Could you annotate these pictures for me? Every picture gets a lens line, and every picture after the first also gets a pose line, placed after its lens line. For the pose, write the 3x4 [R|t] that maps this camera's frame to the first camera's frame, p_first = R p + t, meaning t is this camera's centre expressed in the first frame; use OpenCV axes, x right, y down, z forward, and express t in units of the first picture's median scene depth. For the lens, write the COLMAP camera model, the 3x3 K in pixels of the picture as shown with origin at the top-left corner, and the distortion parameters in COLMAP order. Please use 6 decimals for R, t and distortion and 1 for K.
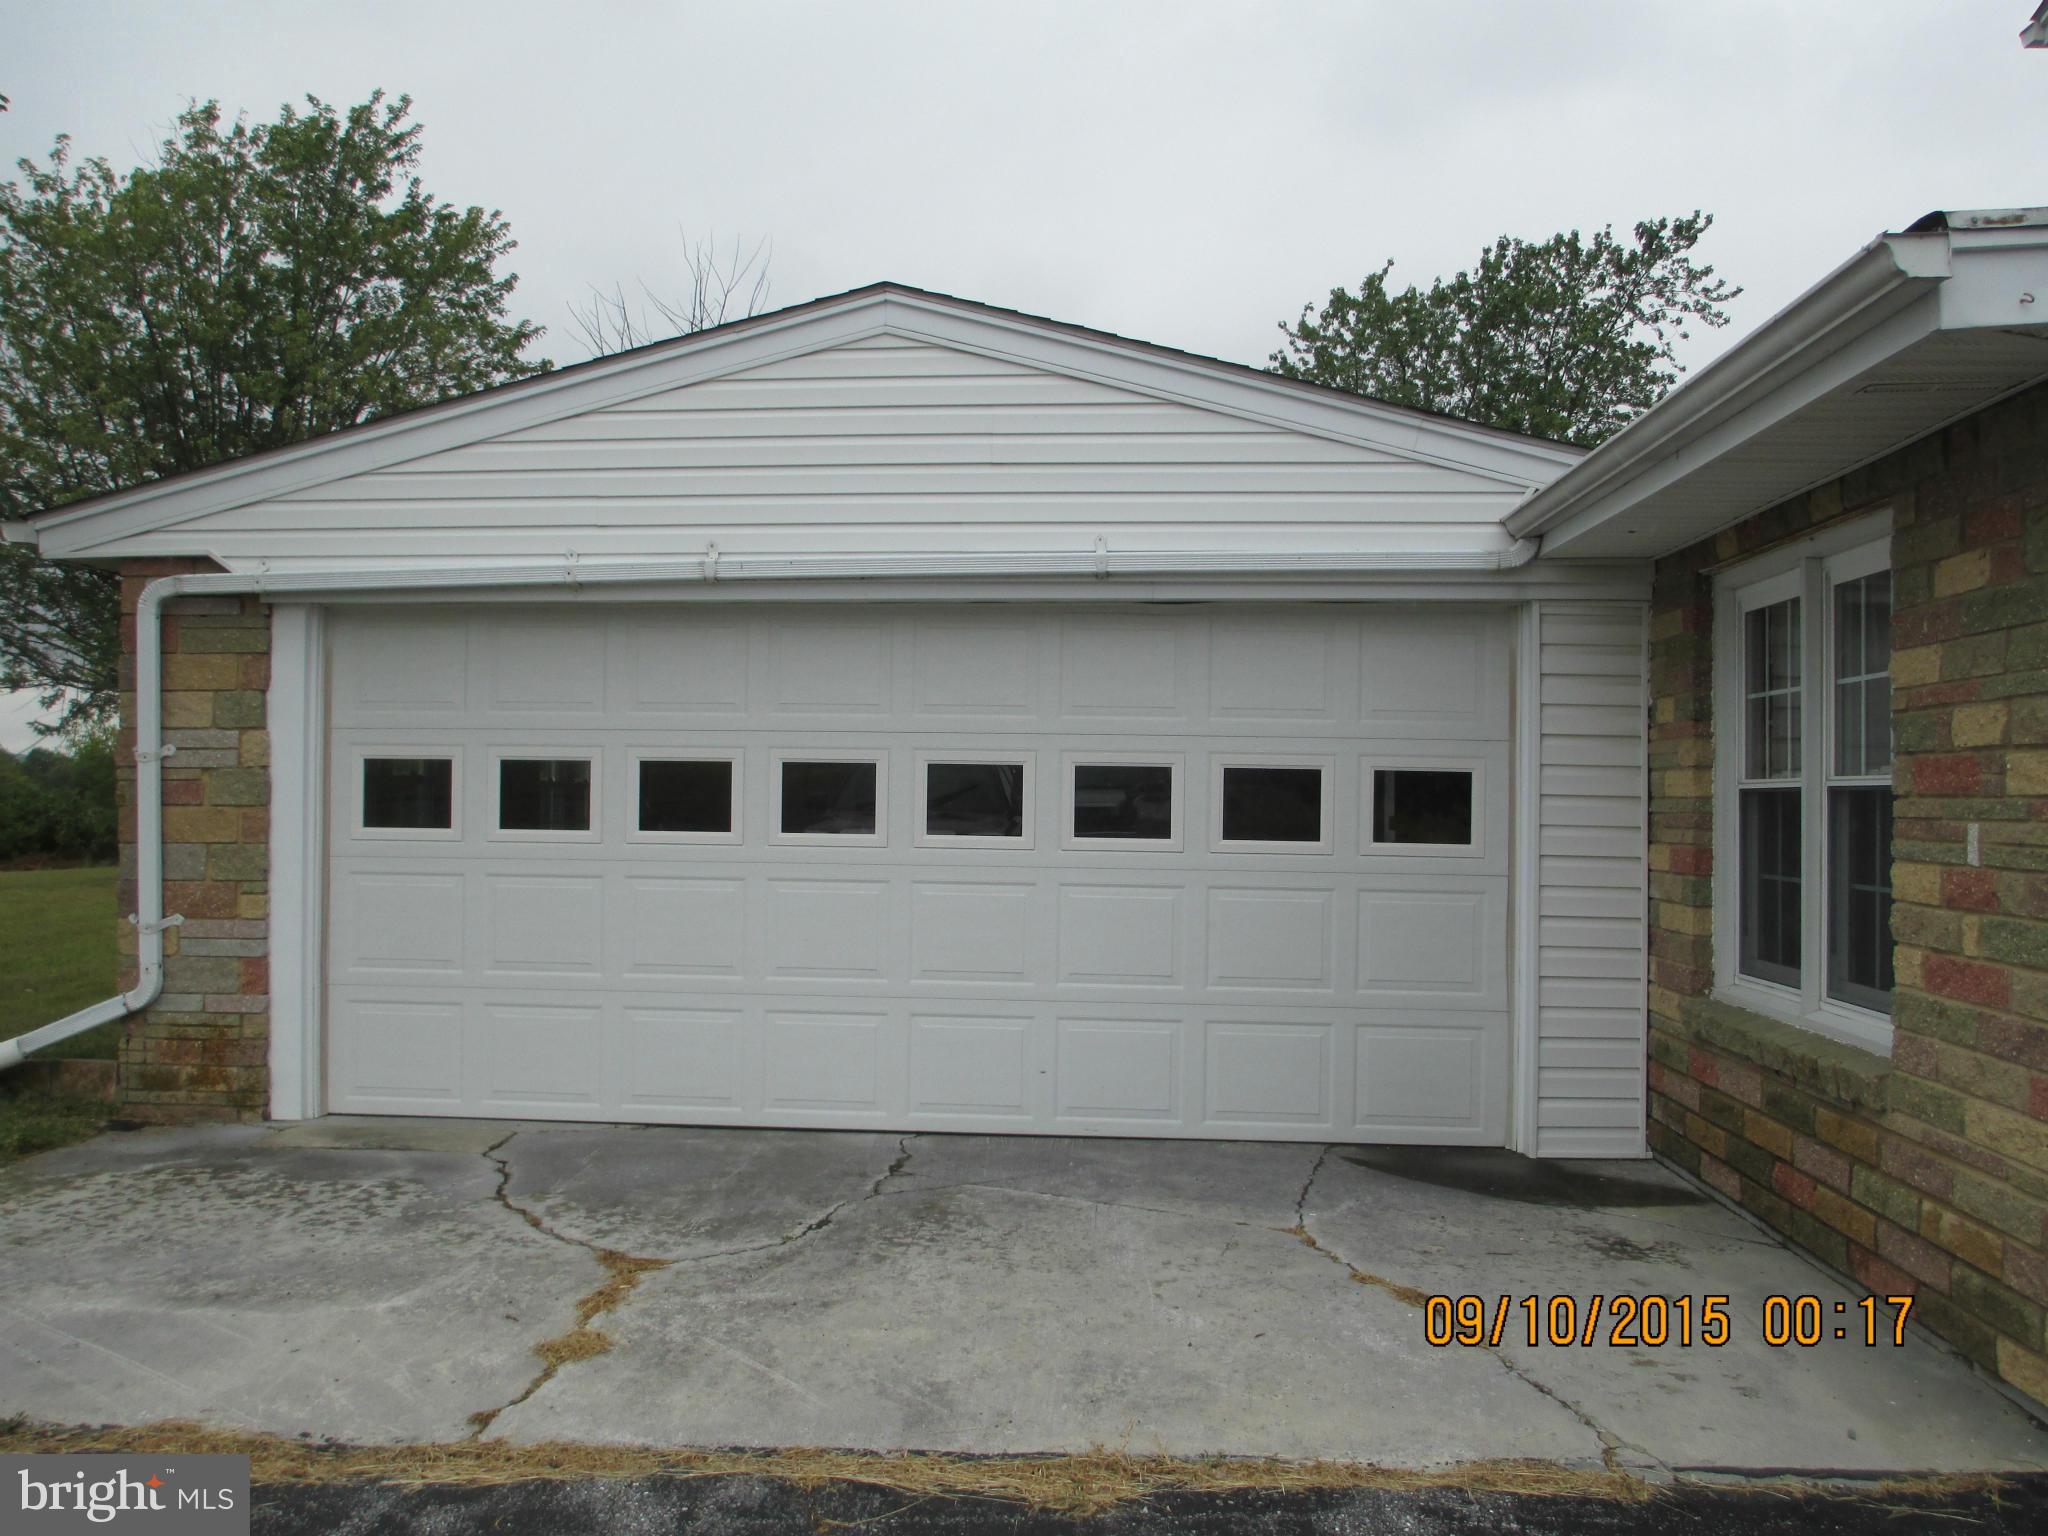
lens RADIAL K [[1711.3, 0, 1026.0], [0, 1711.3, 775.5], [0, 0, 1]] dist [-0.025896, -0.009962]
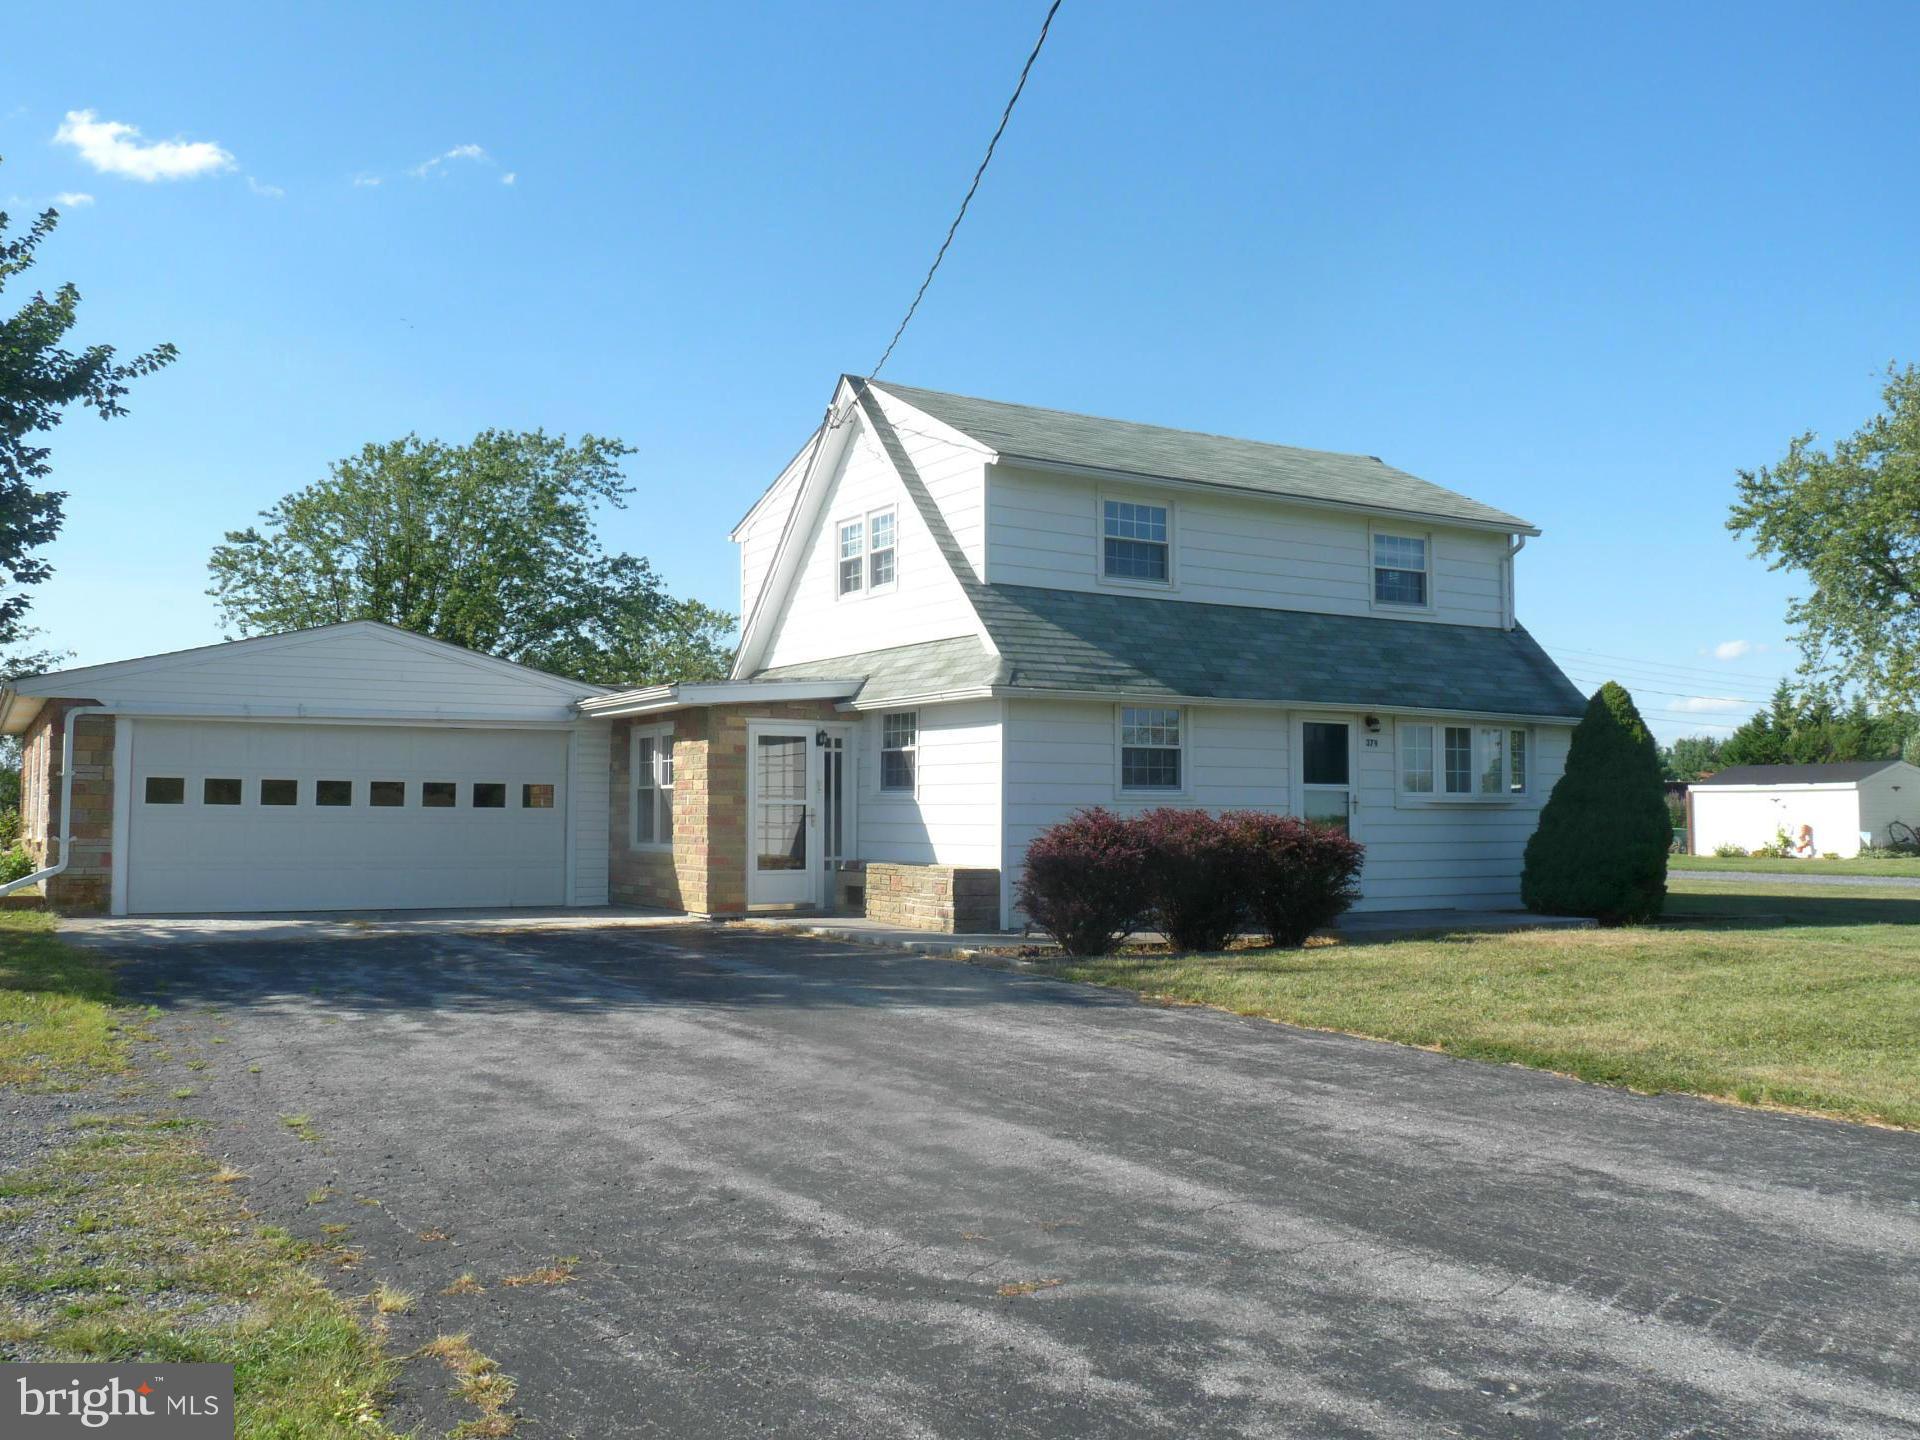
lens RADIAL K [[1604.3, 0, 959.7], [0, 1604.3, 726.7], [0, 0, 1]] dist [-0.025896, -0.009962]
pose [[0.820358, 0.023297, 0.571376, -0.782585], [-0.007201, 0.999511, -0.030415, -0.022034], [-0.571805, 0.020836, 0.820125, -1.767776]]
